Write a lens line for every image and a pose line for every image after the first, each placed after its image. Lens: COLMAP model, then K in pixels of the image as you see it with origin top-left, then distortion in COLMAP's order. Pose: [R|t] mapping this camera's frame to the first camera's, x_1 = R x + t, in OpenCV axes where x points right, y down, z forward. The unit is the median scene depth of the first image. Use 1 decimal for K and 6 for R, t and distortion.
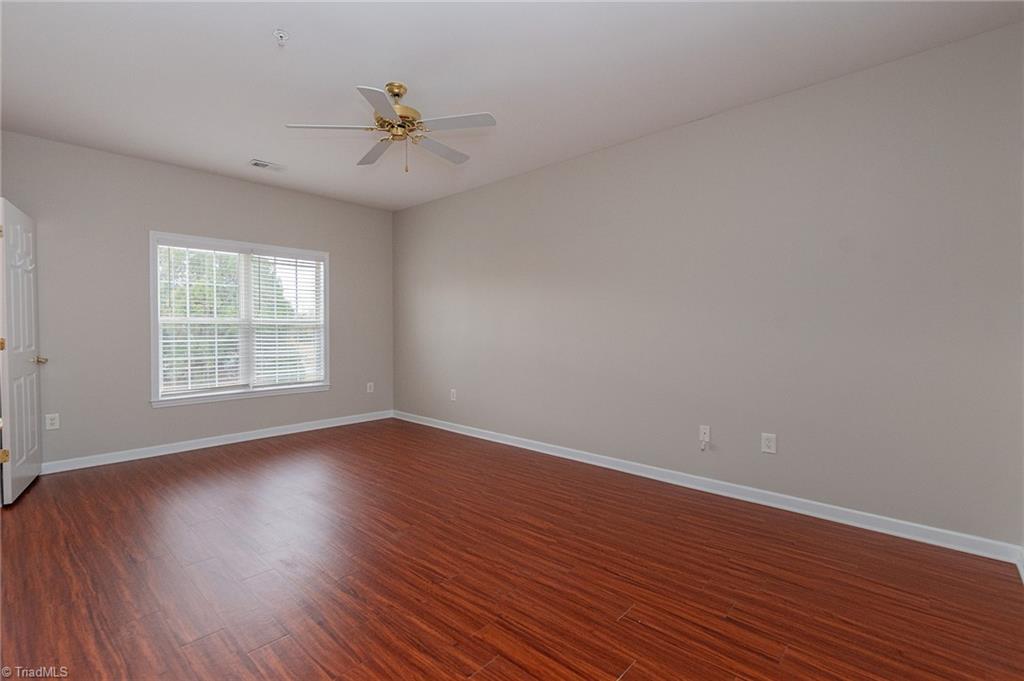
lens RADIAL K [[469.4, 0, 512.0], [0, 469.4, 340.5], [0, 0, 1]] dist [0.000851, 0.000027]
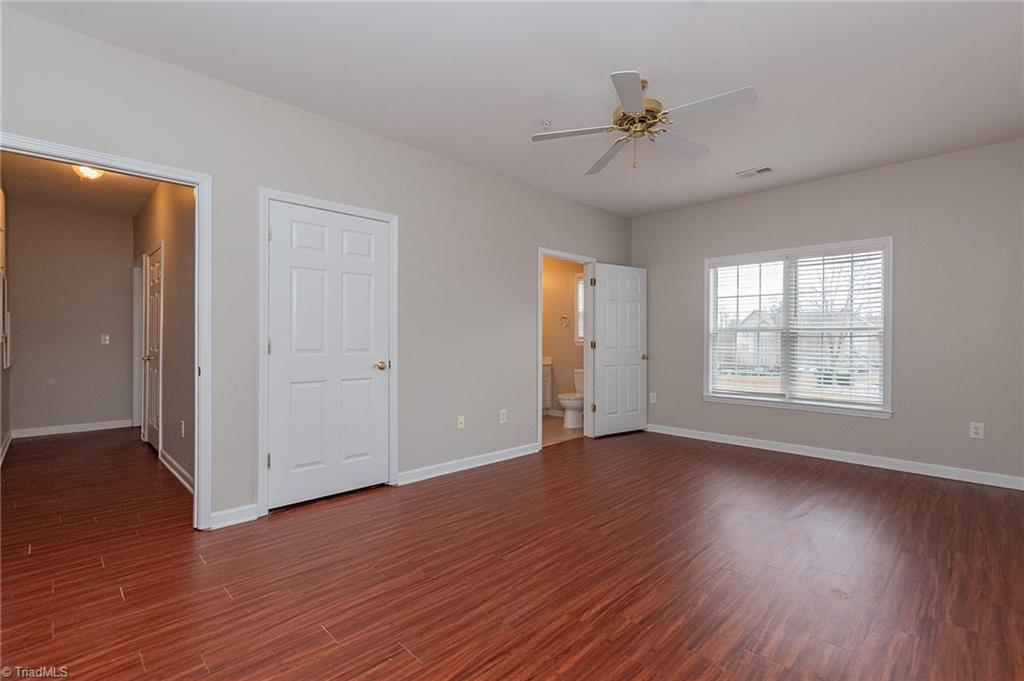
lens RADIAL K [[469.4, 0, 512.0], [0, 469.4, 340.5], [0, 0, 1]] dist [0.000851, 0.000027]
pose [[-0.057279, 0.002678, -0.998355, 0.803051], [-0.030706, 0.999519, 0.004443, -0.008802], [0.997886, 0.030910, -0.057170, 0.888262]]
